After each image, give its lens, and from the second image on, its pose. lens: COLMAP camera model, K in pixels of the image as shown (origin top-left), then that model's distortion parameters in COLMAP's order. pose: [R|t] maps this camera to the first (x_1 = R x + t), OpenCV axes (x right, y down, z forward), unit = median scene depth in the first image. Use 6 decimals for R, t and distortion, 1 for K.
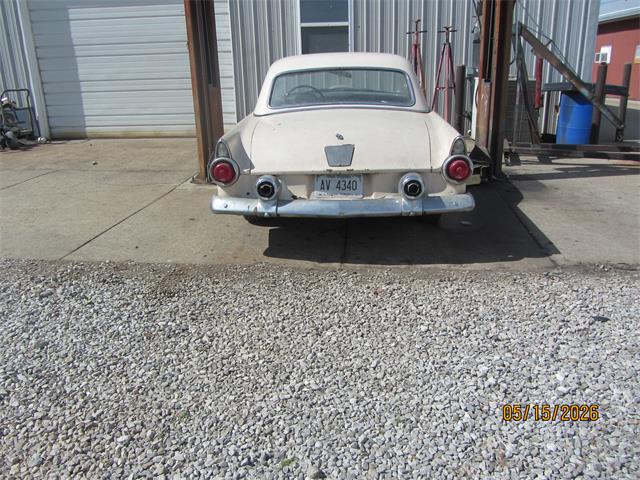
lens RADIAL K [[519.0, 0, 330.0], [0, 519.0, 253.4], [0, 0, 1]] dist [-0.026359, 0.002027]
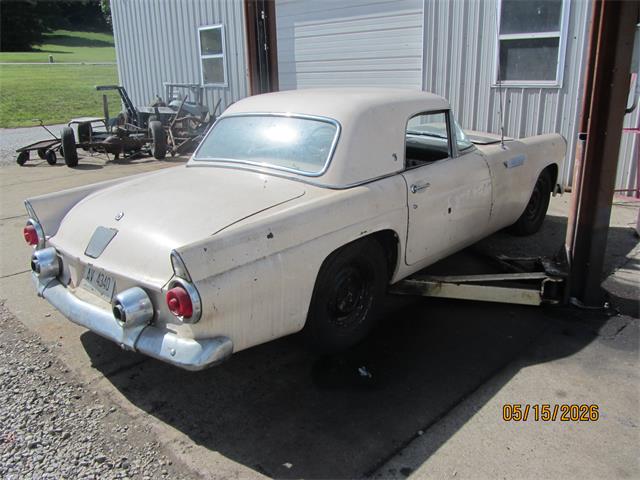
lens RADIAL K [[544.1, 0, 320.0], [0, 544.1, 240.0], [0, 0, 1]] dist [-0.038541, -0.000318]
pose [[0.770257, 0.190457, -0.608630, 0.702662], [-0.213918, 0.976233, 0.034764, -0.269358], [0.600785, 0.103419, 0.792692, 0.526391]]
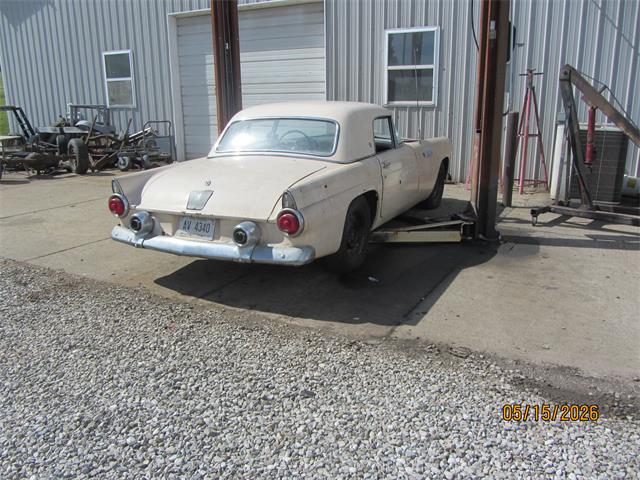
lens RADIAL K [[535.5, 0, 330.9], [0, 535.5, 241.9], [0, 0, 1]] dist [-0.031418, 0.018872]
pose [[0.918020, 0.113368, -0.379982, 0.670947], [-0.144823, 0.987920, -0.055140, -0.074067], [0.369141, 0.105649, 0.923349, 0.061833]]
